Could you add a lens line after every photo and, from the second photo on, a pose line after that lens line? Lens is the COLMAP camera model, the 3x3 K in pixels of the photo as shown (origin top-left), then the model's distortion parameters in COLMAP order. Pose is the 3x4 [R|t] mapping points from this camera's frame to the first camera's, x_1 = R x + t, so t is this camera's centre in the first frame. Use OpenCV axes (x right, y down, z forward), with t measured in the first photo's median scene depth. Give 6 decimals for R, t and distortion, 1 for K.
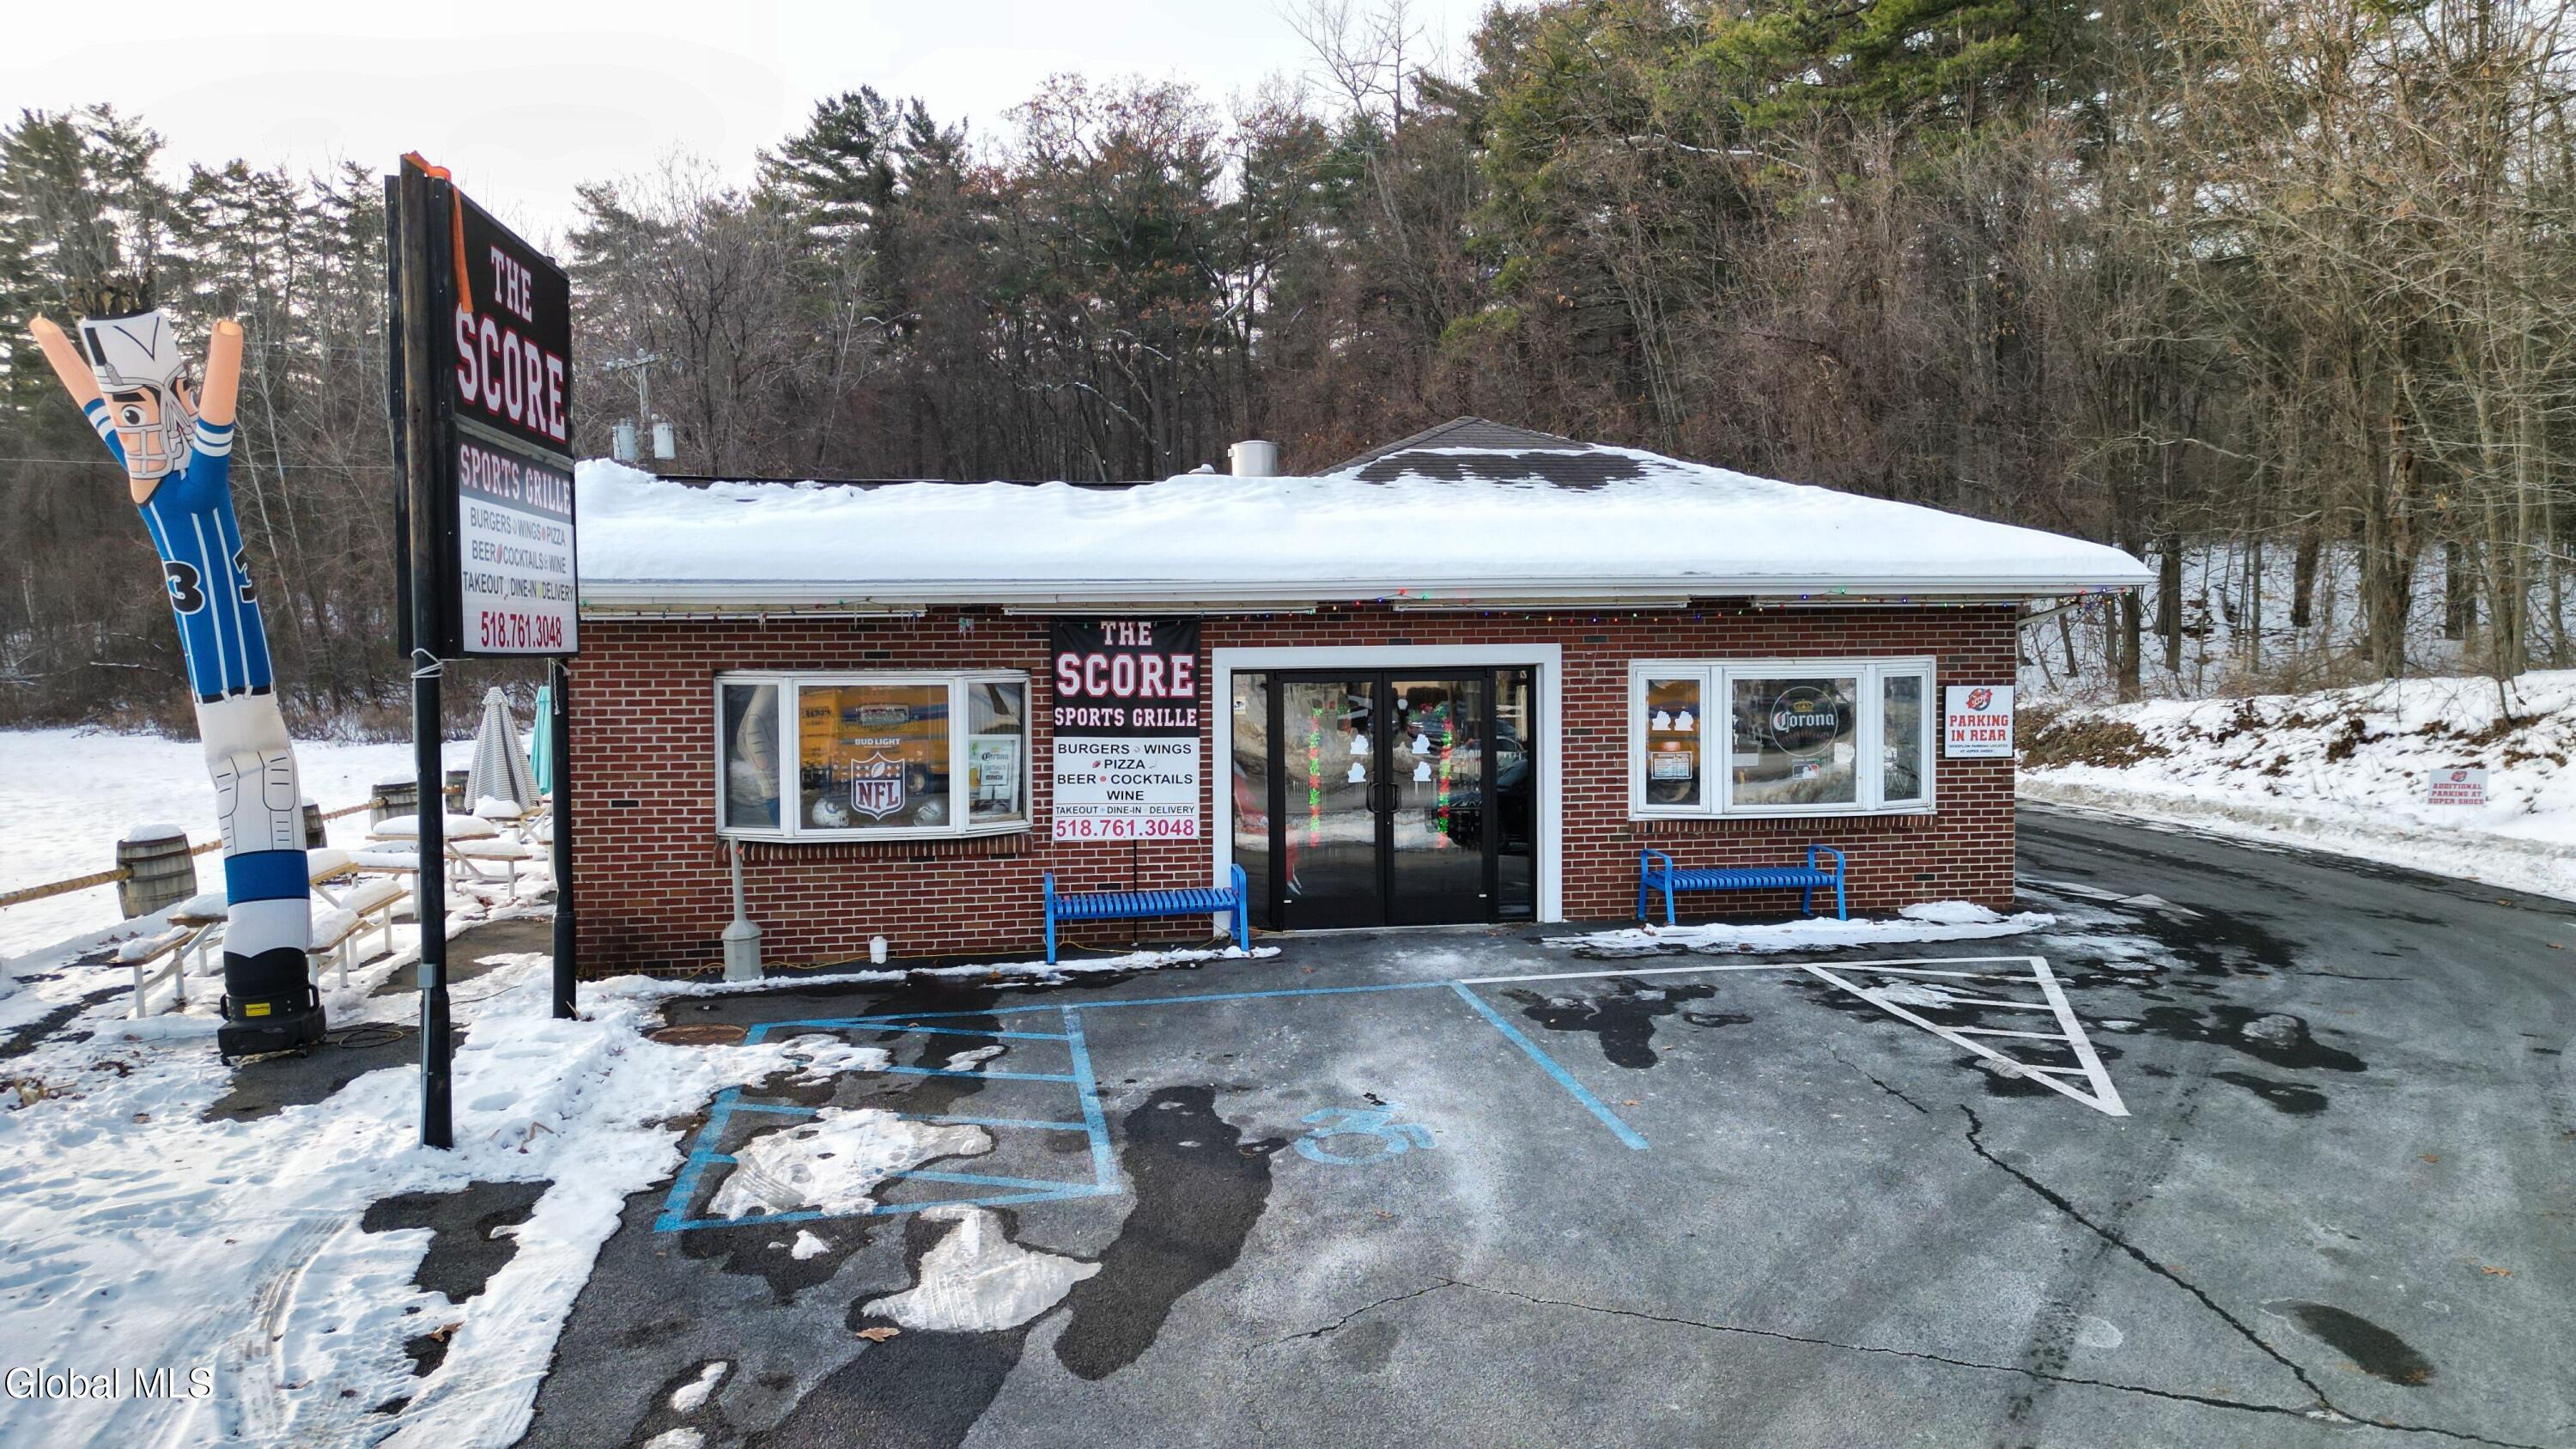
lens RADIAL K [[1800.7, 0, 1288.0], [0, 1800.7, 724.5], [0, 0, 1]] dist [0.064521, -0.052080]
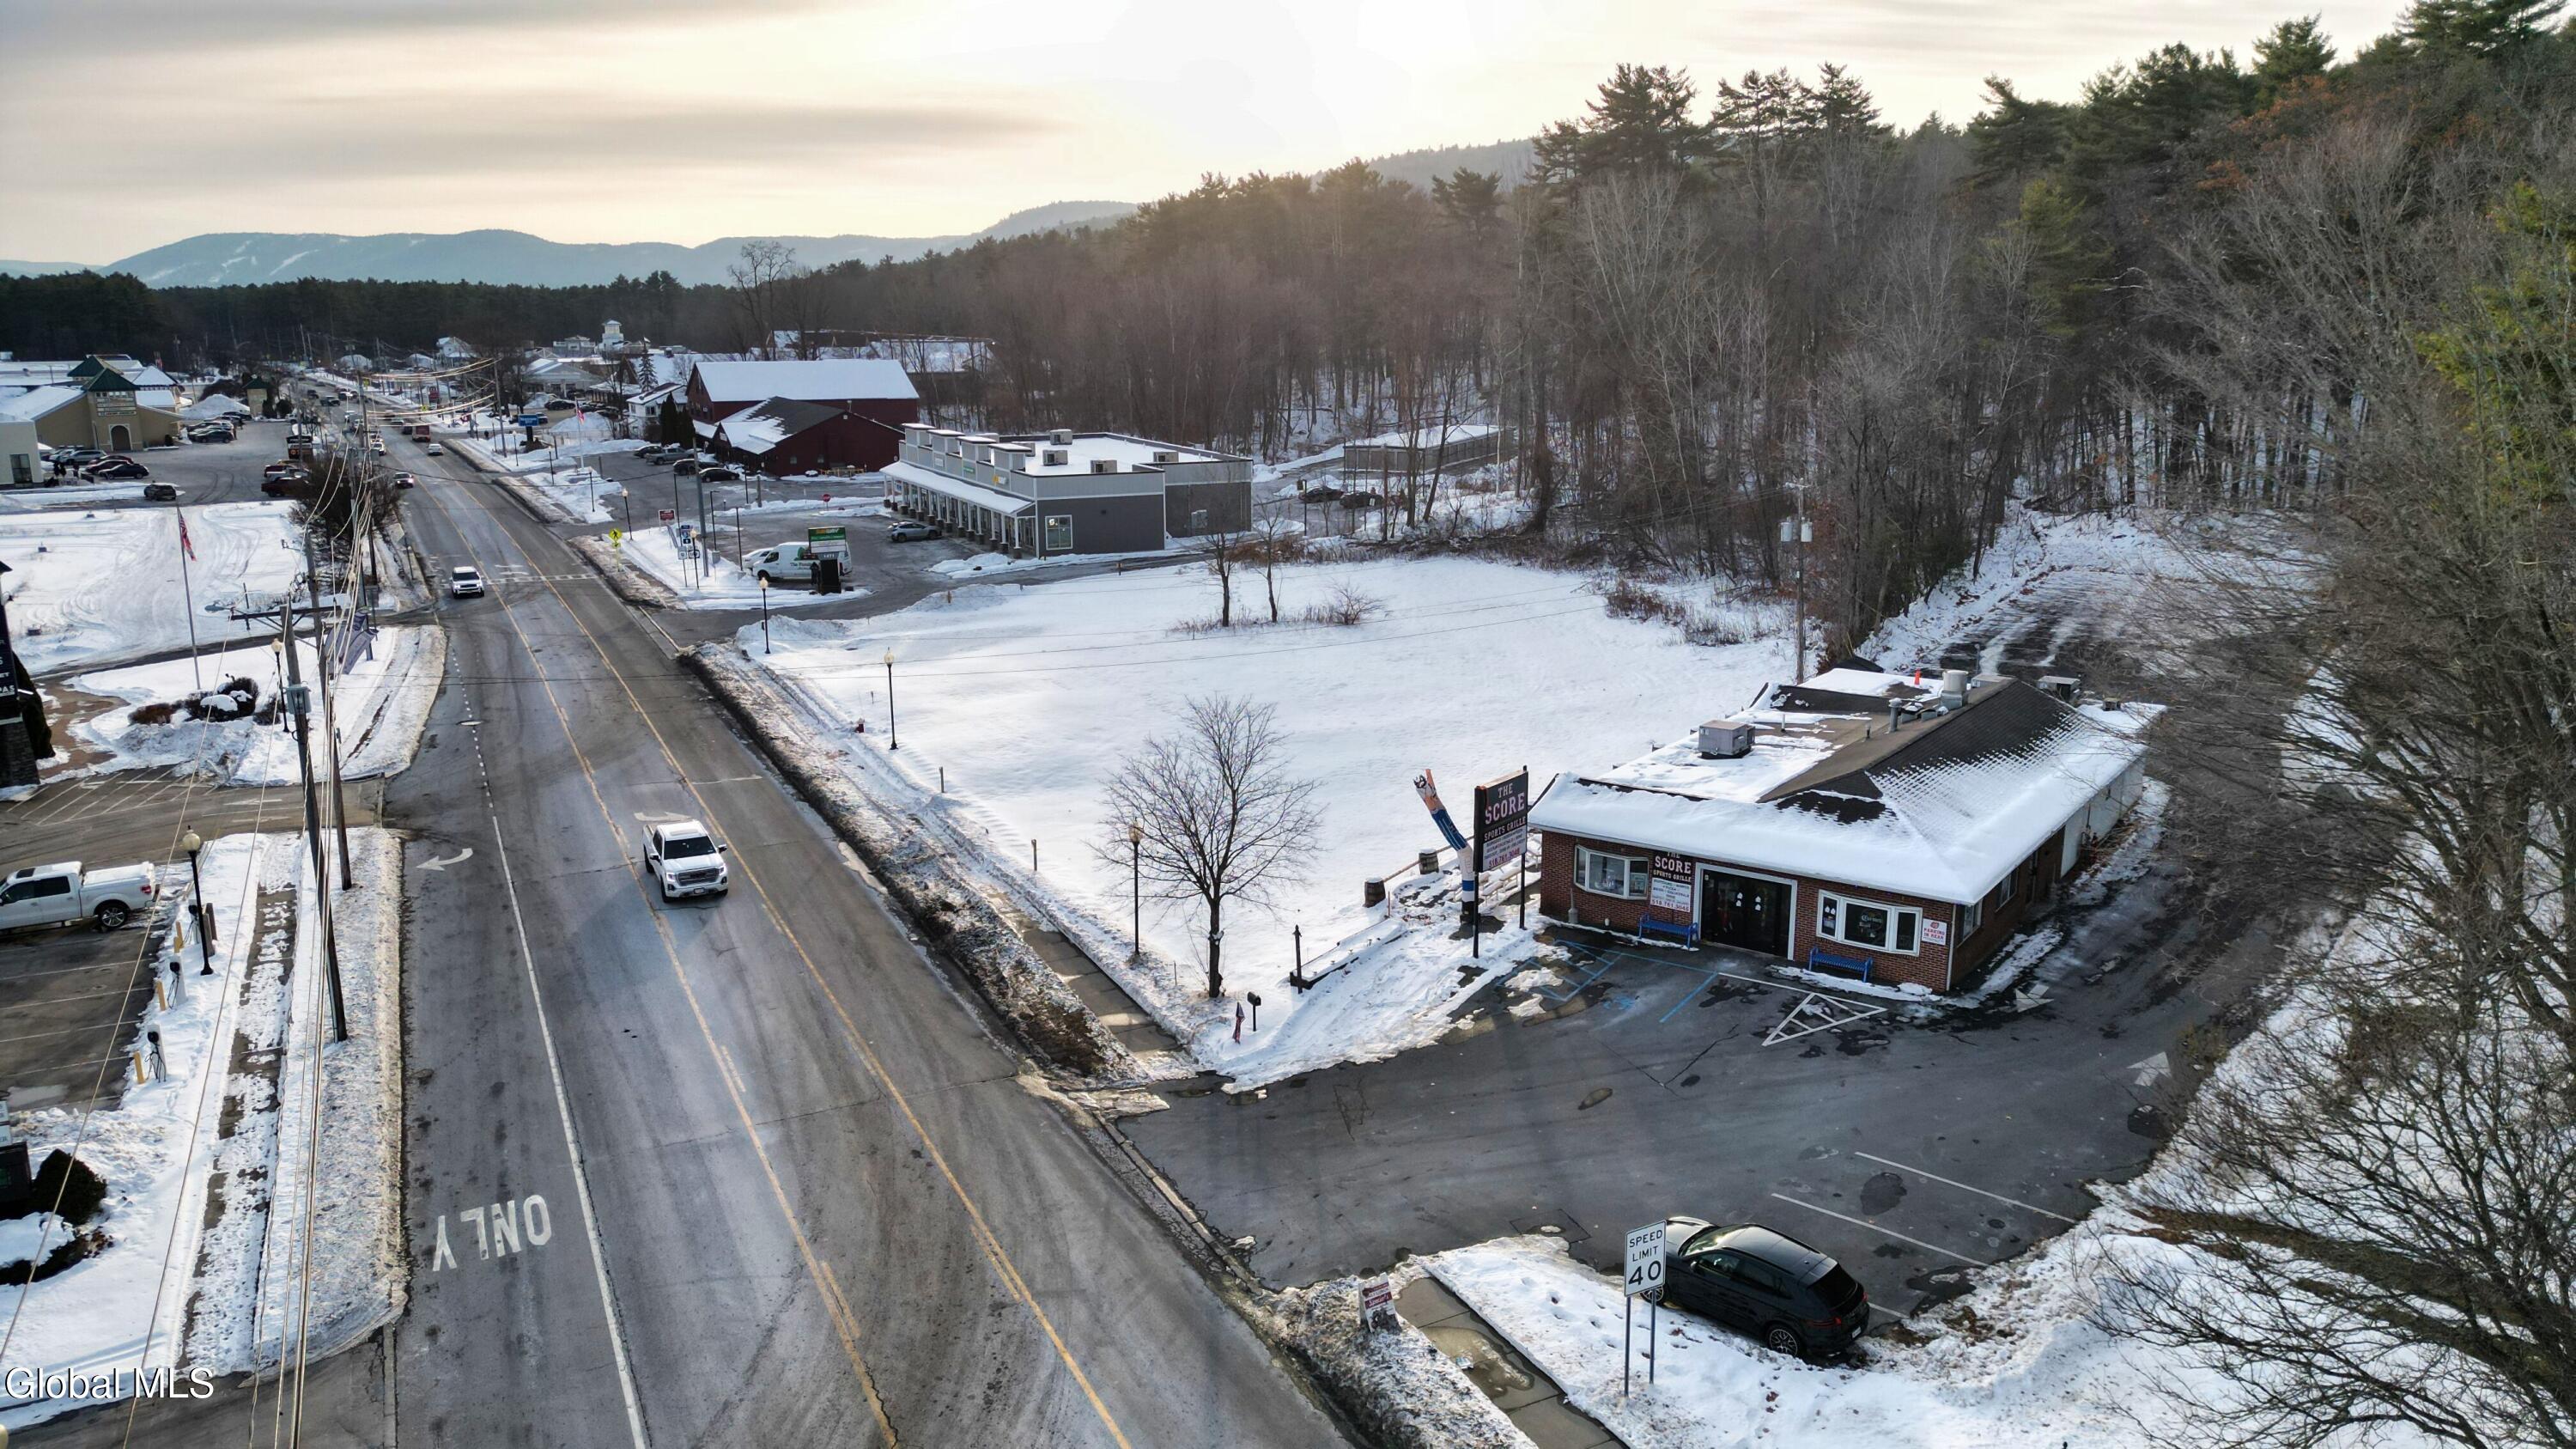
lens RADIAL K [[1788.7, 0, 1288.0], [0, 1788.7, 724.5], [0, 0, 1]] dist [0.098926, -0.105767]
pose [[0.697130, 0.170346, -0.696414, 1.836887], [-0.029515, 0.977359, 0.209521, -1.035702], [0.716337, -0.125509, 0.686373, -1.998377]]
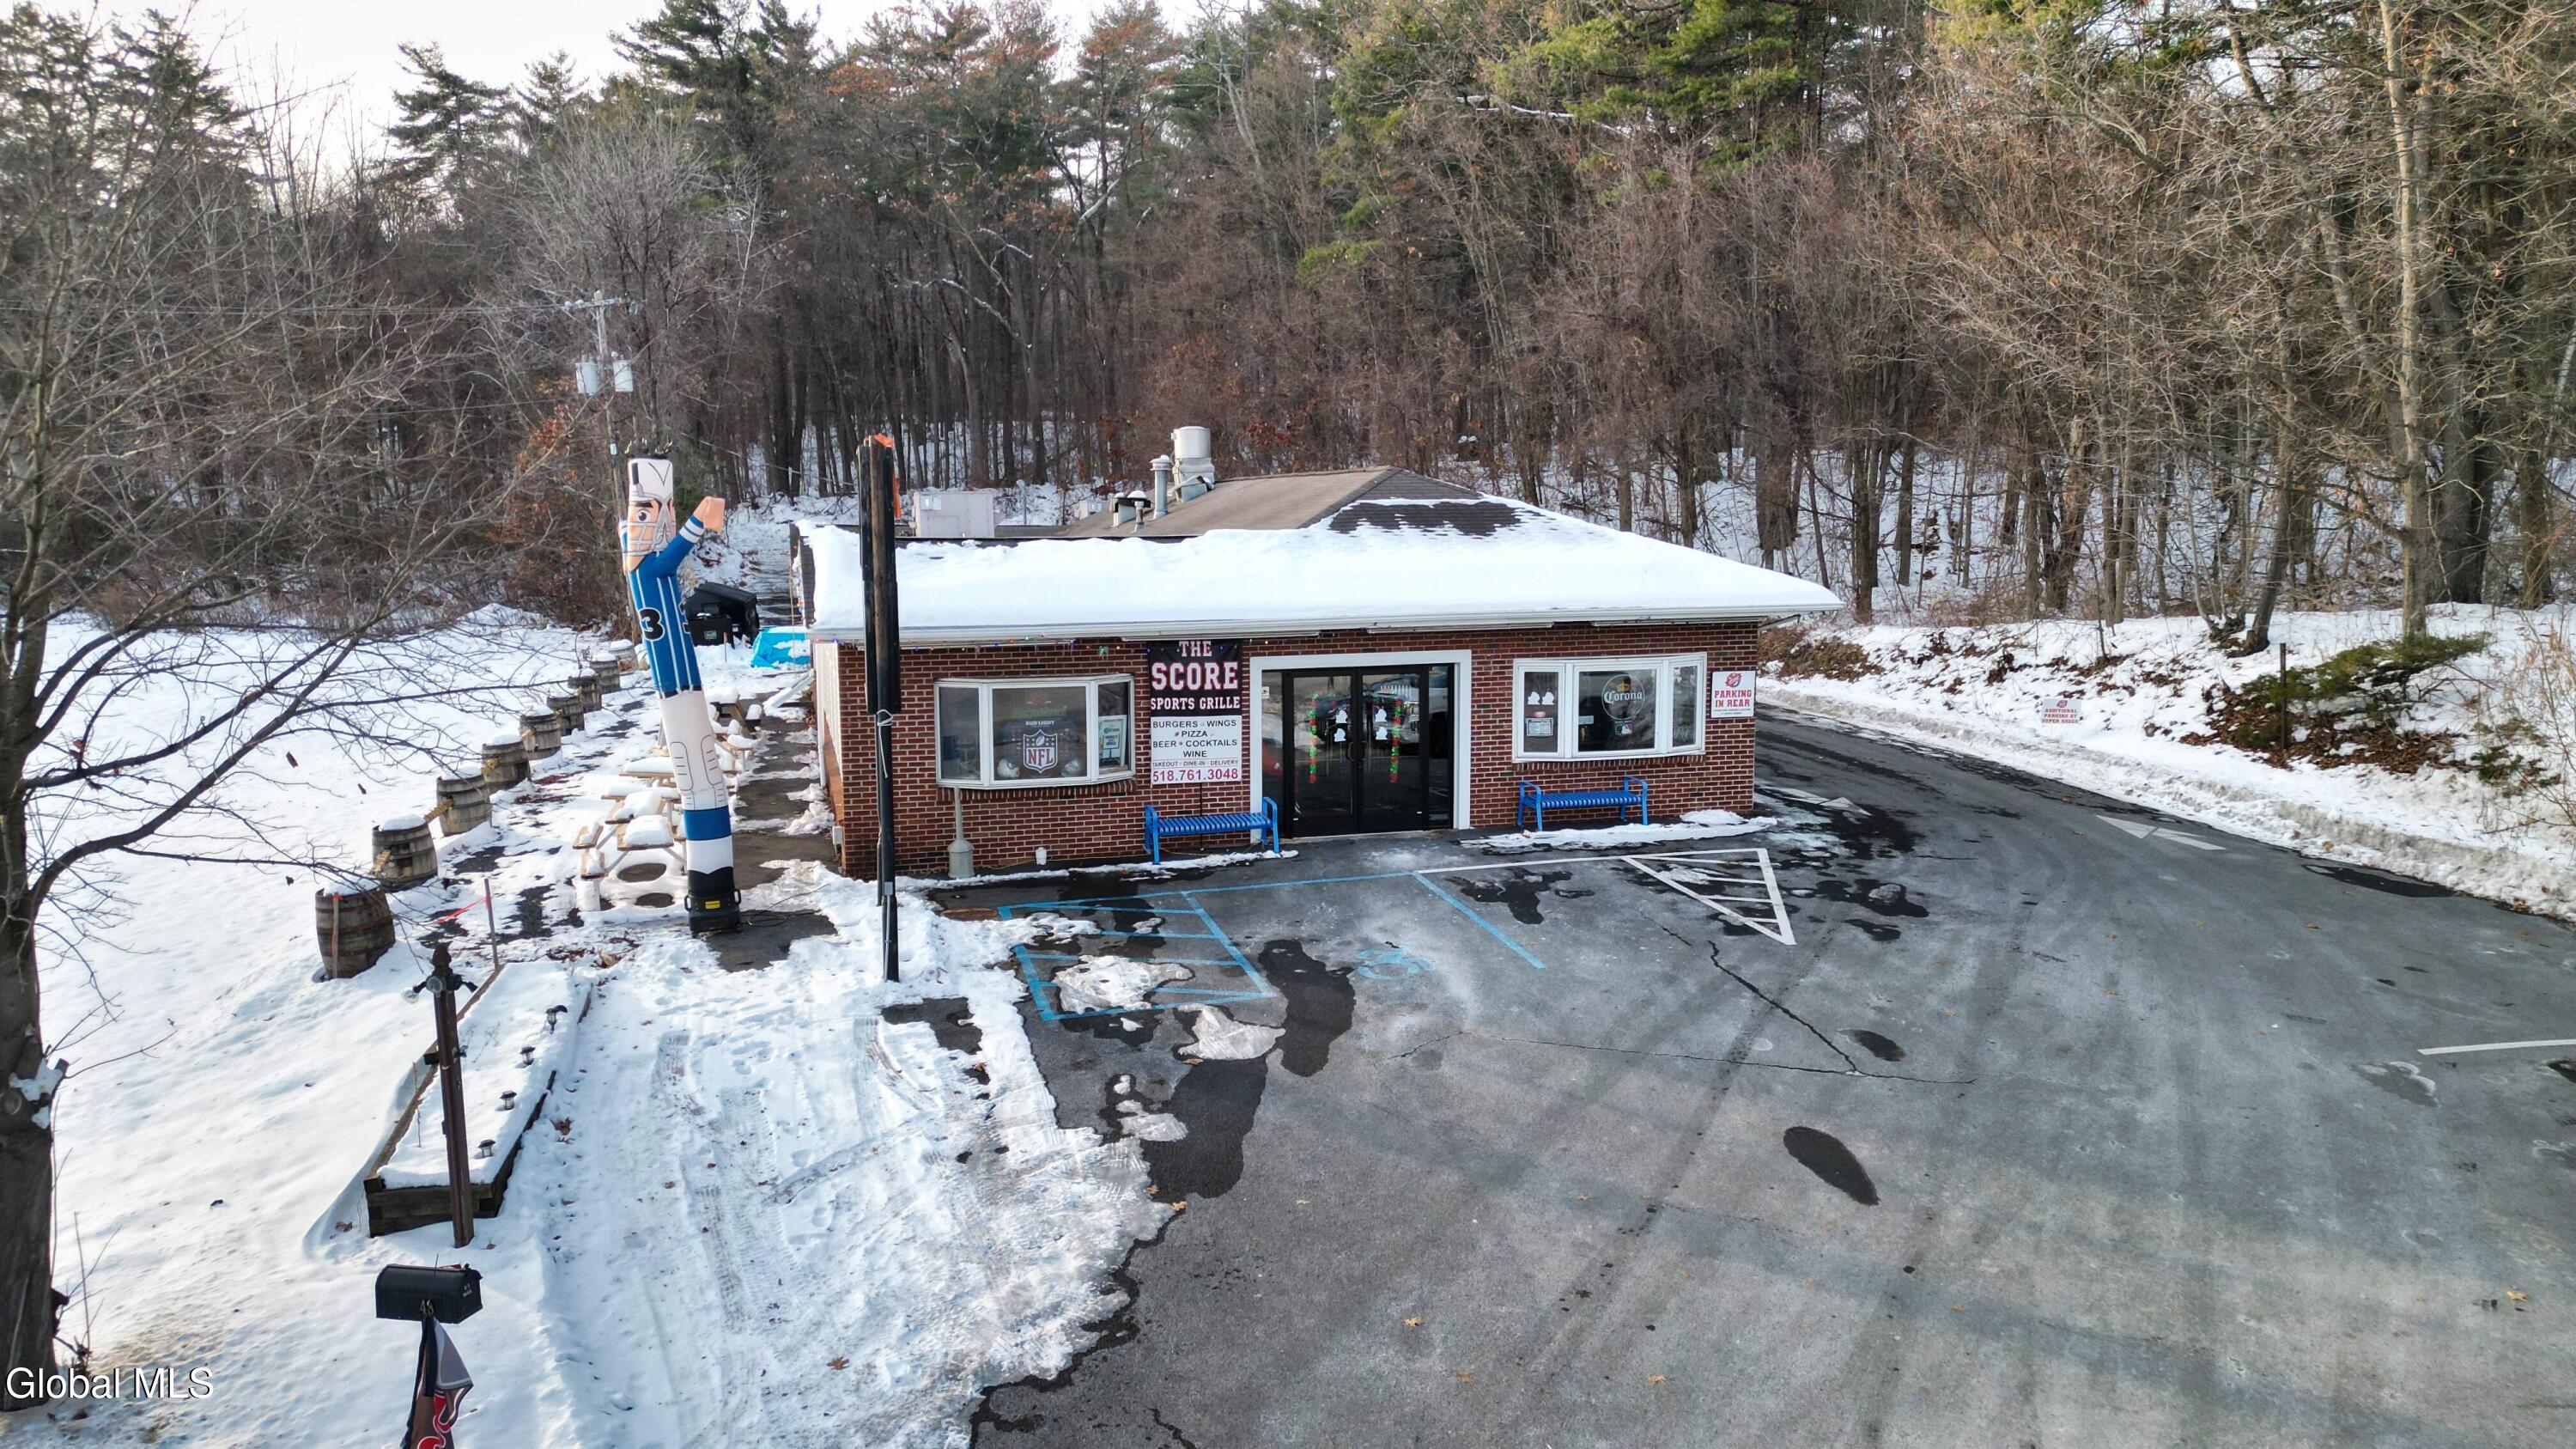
lens RADIAL K [[1788.7, 0, 1288.0], [0, 1788.7, 724.5], [0, 0, 1]] dist [0.098926, -0.105767]
pose [[0.994512, -0.008943, 0.104239, -0.170367], [0.000071, 0.996398, 0.084797, -0.115148], [-0.104622, -0.084324, 0.990931, -0.523774]]
